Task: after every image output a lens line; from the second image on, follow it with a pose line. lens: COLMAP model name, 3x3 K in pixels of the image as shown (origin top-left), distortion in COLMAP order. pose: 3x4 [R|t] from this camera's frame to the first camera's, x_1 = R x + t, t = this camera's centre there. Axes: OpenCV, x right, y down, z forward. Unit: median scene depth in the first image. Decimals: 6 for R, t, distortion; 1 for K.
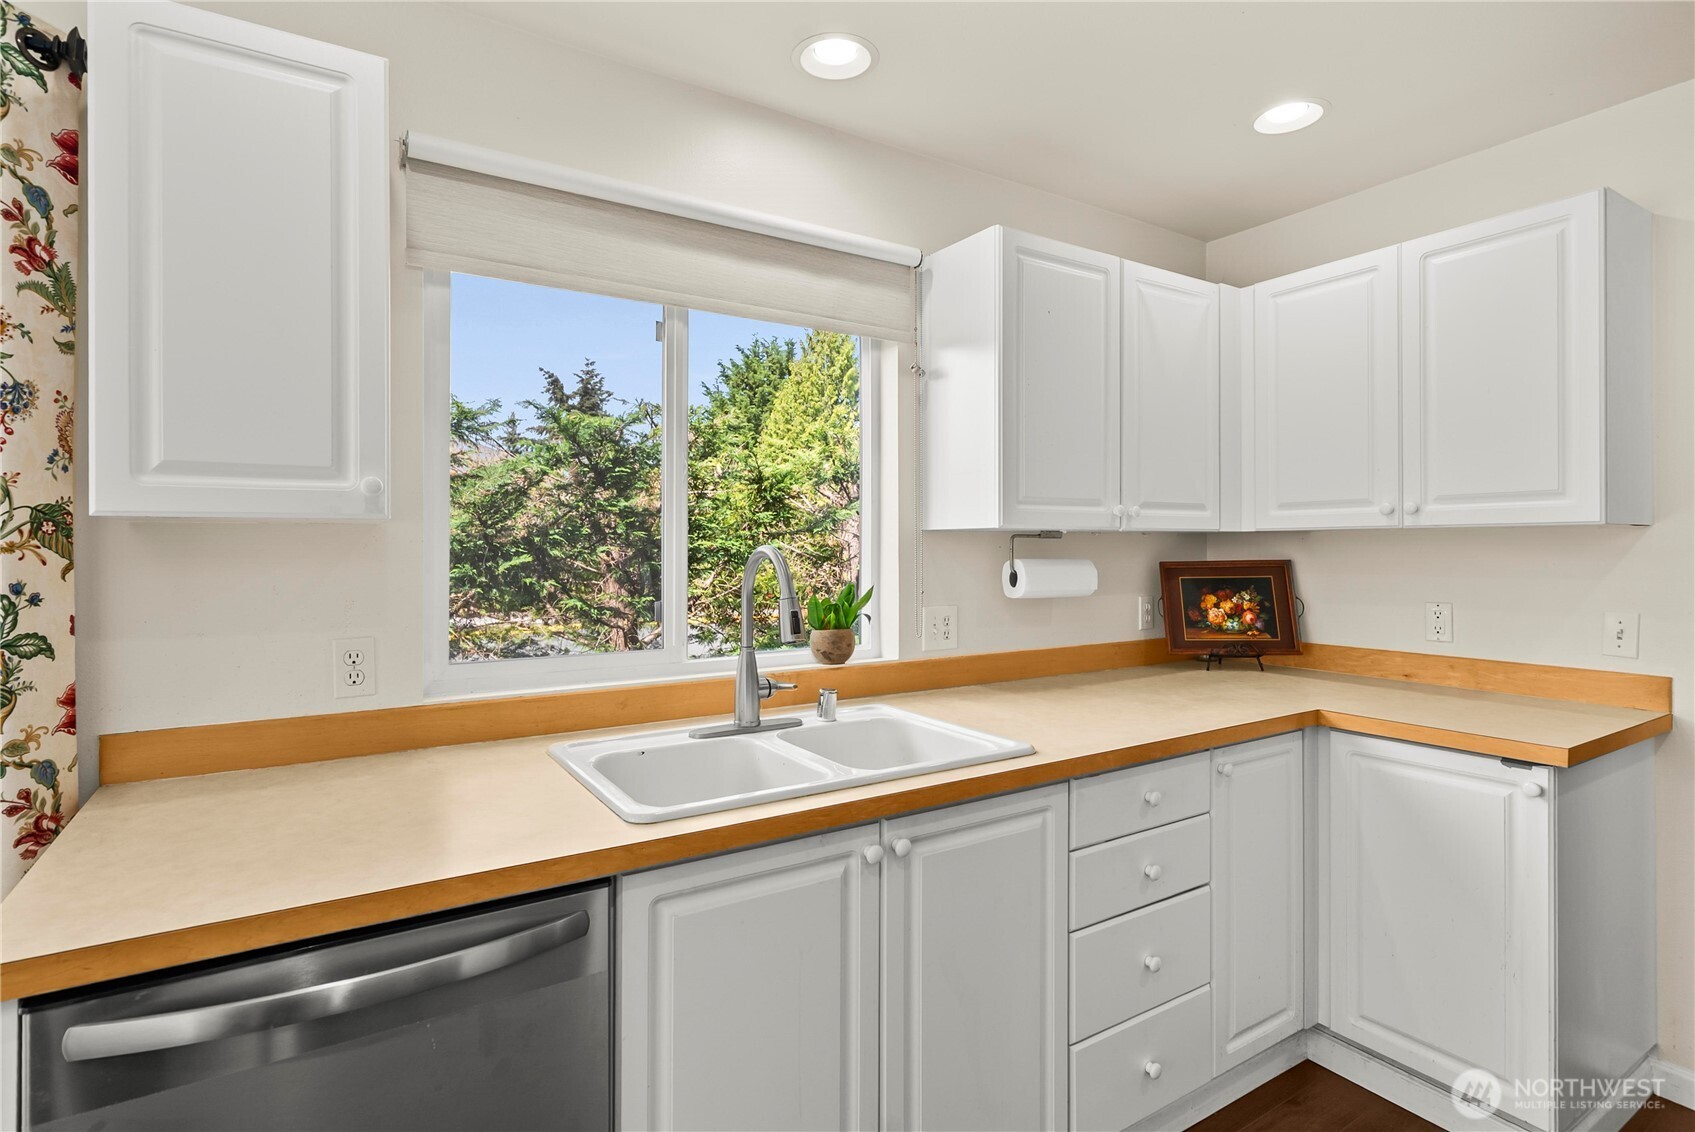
lens RADIAL K [[849.4, 0, 846.3], [0, 849.4, 541.8], [0, 0, 1]] dist [0.003128, -0.000319]
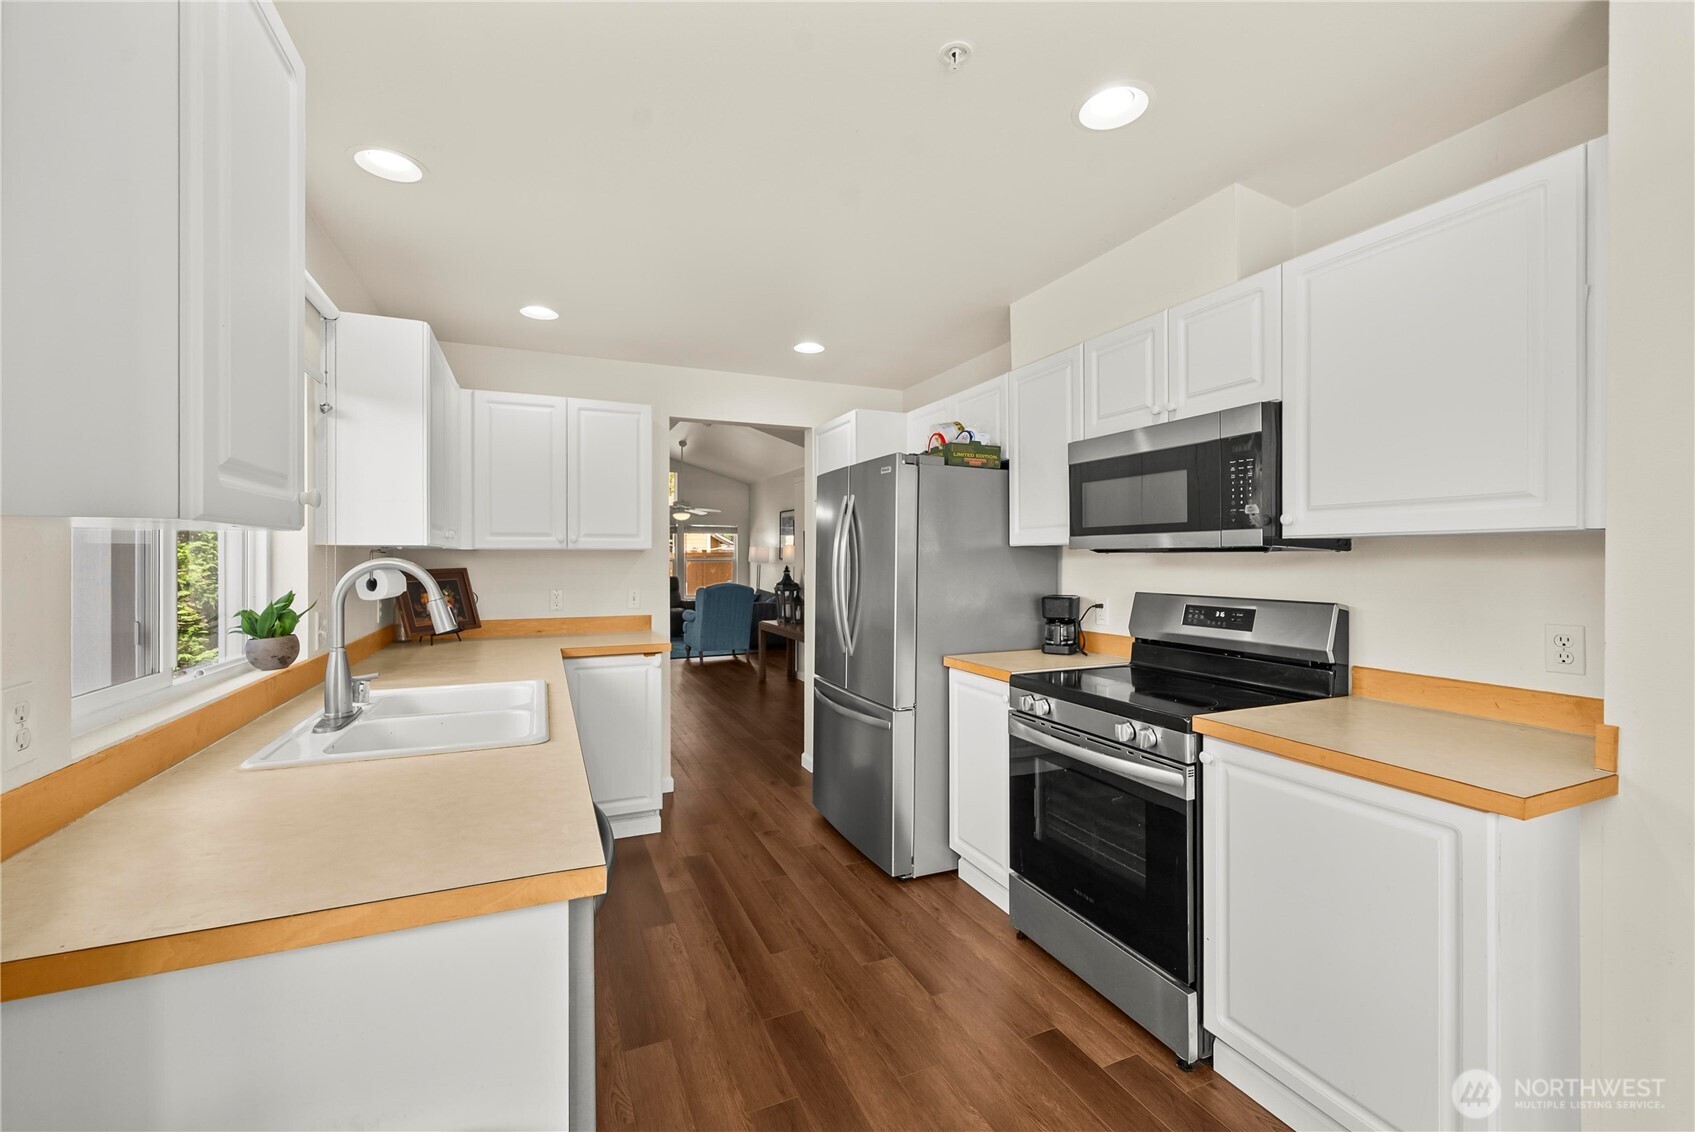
lens RADIAL K [[703.8, 0, 845.8], [0, 703.8, 557.0], [0, 0, 1]] dist [0.002165, 0.000178]
pose [[0.151535, 0.003343, 0.988446, -0.778328], [-0.003868, 0.999989, -0.002789, 0.002066], [-0.988444, -0.003401, 0.151546, 0.153854]]
